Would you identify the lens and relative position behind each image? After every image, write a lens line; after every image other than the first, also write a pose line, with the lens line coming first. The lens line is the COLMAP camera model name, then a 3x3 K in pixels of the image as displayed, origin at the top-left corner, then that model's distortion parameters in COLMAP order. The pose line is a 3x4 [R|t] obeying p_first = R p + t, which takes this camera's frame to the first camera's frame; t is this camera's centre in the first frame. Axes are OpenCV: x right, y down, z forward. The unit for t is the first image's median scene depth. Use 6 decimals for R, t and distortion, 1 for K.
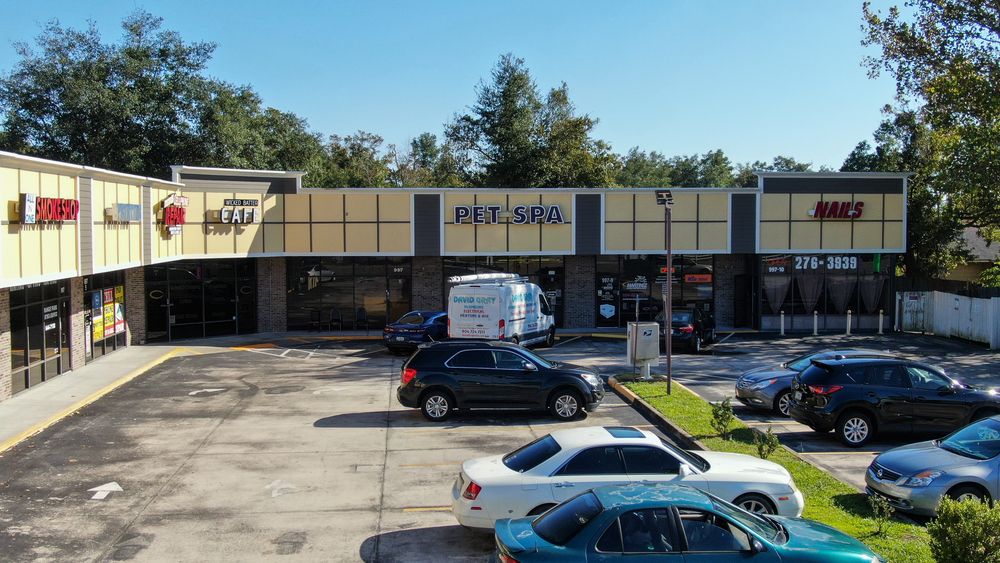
lens RADIAL K [[1090.3, 0, 499.8], [0, 1090.3, 285.5], [0, 0, 1]] dist [0.010340, 0.000000]
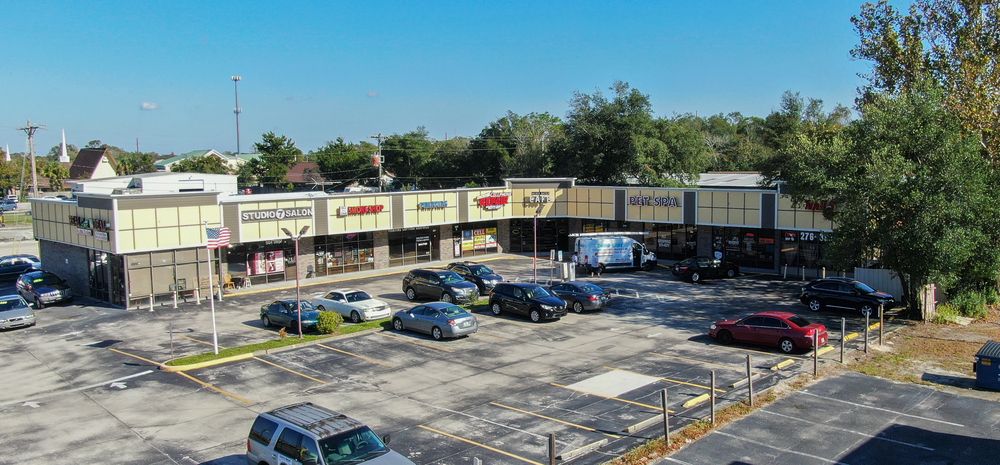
lens RADIAL K [[766.0, 0, 501.7], [0, 766.0, 240.3], [0, 0, 1]] dist [-0.011222, 0.010355]
pose [[0.682674, 0.070056, -0.727357, 0.866547], [-0.033310, 0.997342, 0.064797, -0.079609], [0.729964, -0.020007, 0.683193, -0.135989]]
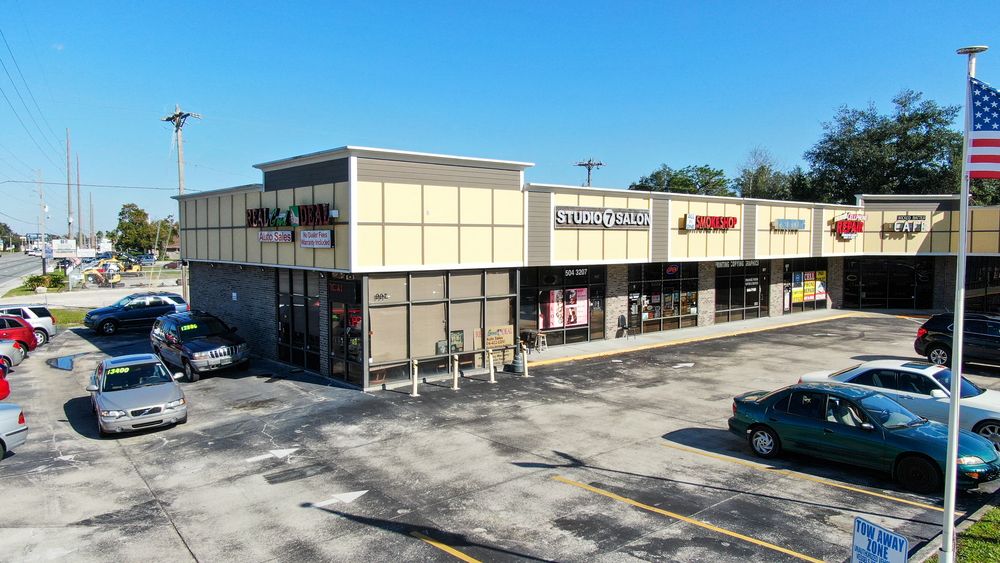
lens RADIAL K [[712.1, 0, 499.1], [0, 712.1, 280.9], [0, 0, 1]] dist [-0.003585, -0.003416]
pose [[0.593925, 0.050503, -0.802933, 0.206224], [-0.047013, 0.998501, 0.028029, 0.007884], [0.803145, 0.021102, 0.595409, -0.010438]]
